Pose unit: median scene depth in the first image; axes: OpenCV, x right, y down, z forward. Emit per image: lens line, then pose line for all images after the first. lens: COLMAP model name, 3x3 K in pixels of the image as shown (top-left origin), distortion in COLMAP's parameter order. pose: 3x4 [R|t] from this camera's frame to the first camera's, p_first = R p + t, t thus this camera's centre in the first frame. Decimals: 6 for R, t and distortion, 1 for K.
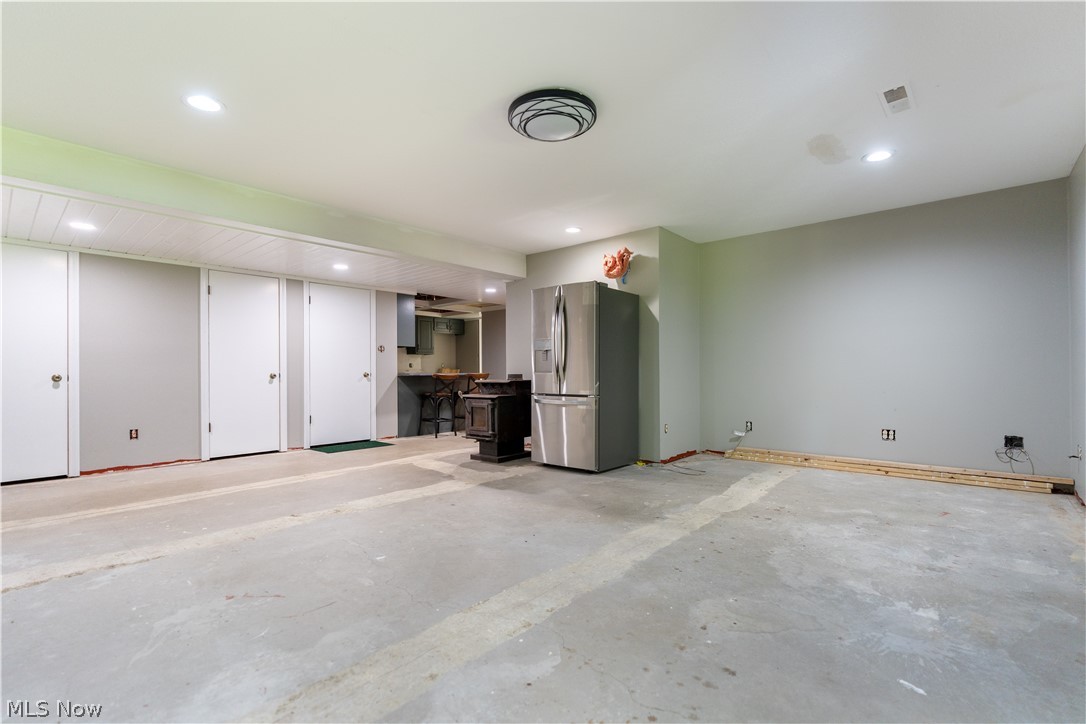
lens RADIAL K [[491.0, 0, 539.9], [0, 491.0, 369.3], [0, 0, 1]] dist [-0.004210, 0.001111]
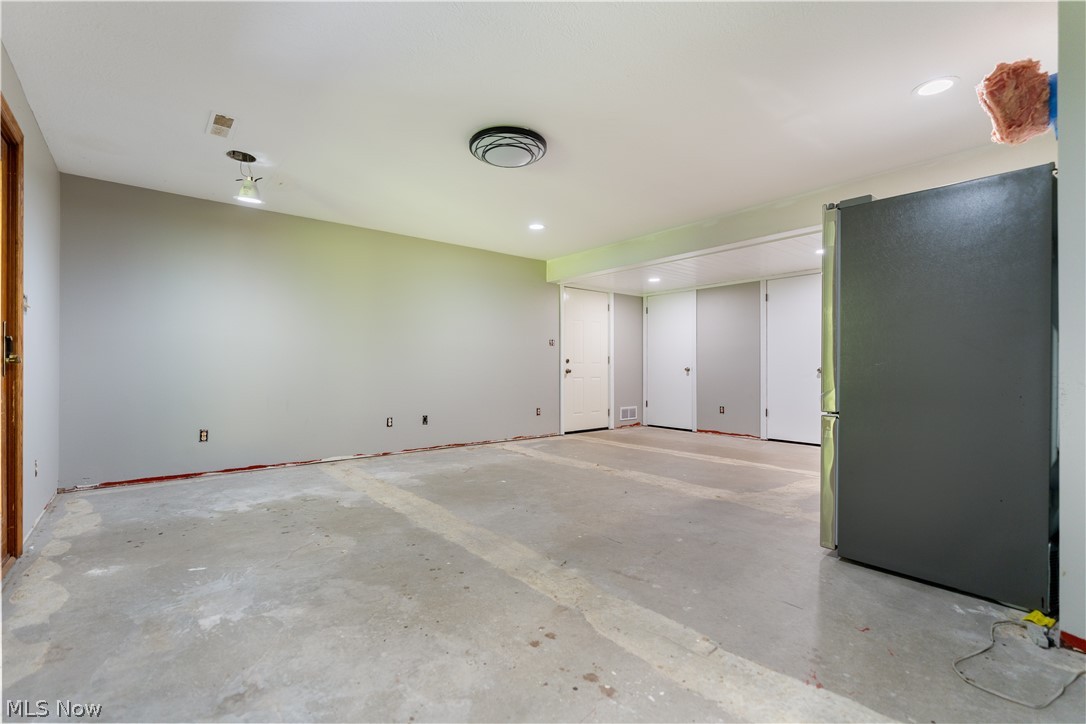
lens RADIAL K [[491.0, 0, 543.0], [0, 491.0, 363.8], [0, 0, 1]] dist [-0.004210, 0.001111]
pose [[-0.157794, -0.000563, -0.987472, 1.414765], [0.005677, 0.999983, -0.001477, -0.003577], [0.987456, -0.005839, -0.157788, 1.553195]]
